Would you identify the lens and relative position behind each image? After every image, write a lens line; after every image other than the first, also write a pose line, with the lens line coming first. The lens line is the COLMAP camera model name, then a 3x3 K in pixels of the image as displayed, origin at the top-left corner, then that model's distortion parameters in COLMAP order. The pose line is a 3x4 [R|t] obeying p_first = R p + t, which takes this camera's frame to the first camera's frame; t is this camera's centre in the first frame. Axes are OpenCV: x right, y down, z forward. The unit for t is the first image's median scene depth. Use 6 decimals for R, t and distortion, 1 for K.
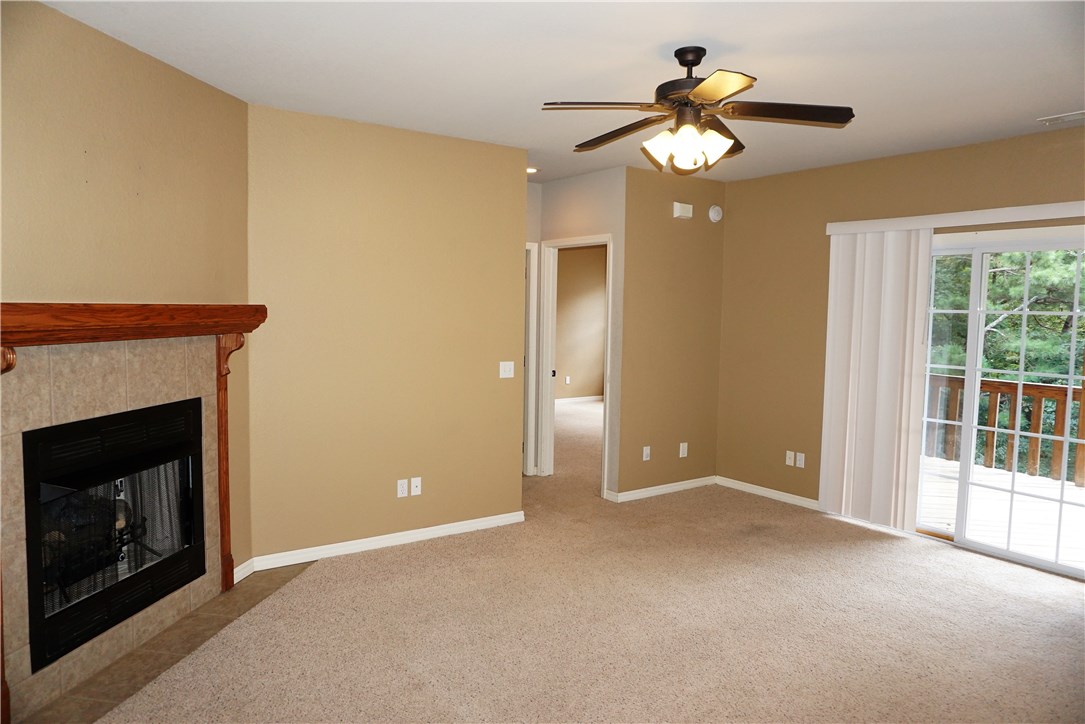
lens RADIAL K [[730.3, 0, 539.6], [0, 730.3, 360.4], [0, 0, 1]] dist [-0.026490, 0.004456]
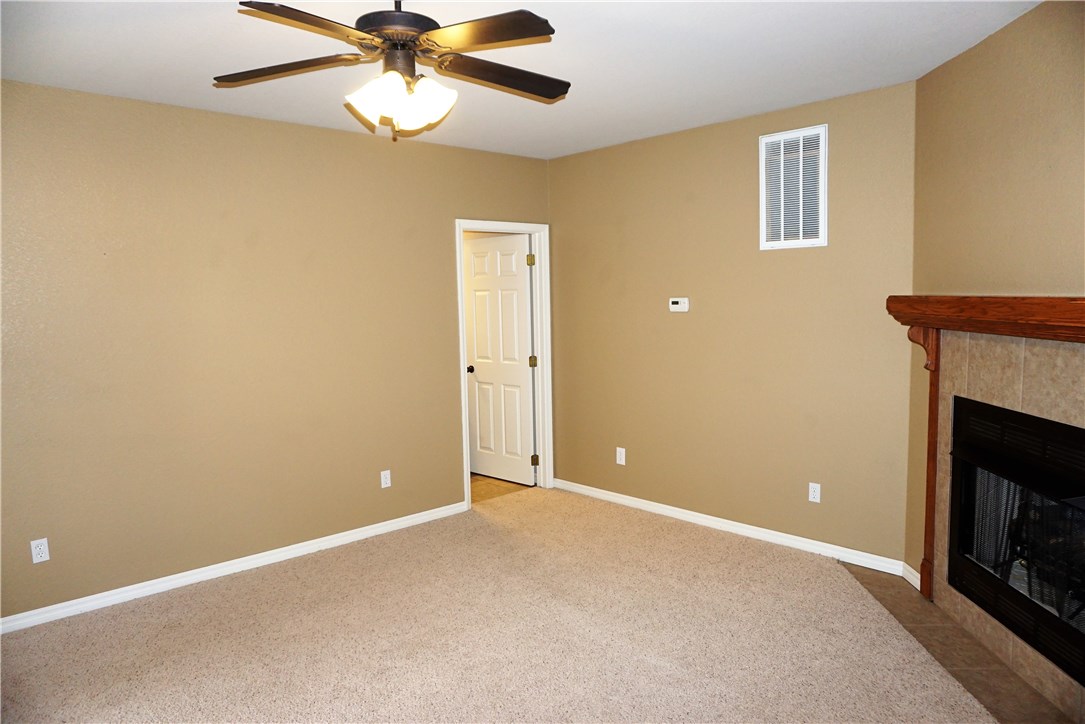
lens RADIAL K [[730.3, 0, 539.6], [0, 730.3, 360.4], [0, 0, 1]] dist [-0.026490, 0.004456]
pose [[-0.988141, 0.019709, -0.152279, 0.179269], [-0.005727, 0.986308, 0.164815, -0.147500], [0.153443, 0.163733, -0.974498, 1.845188]]
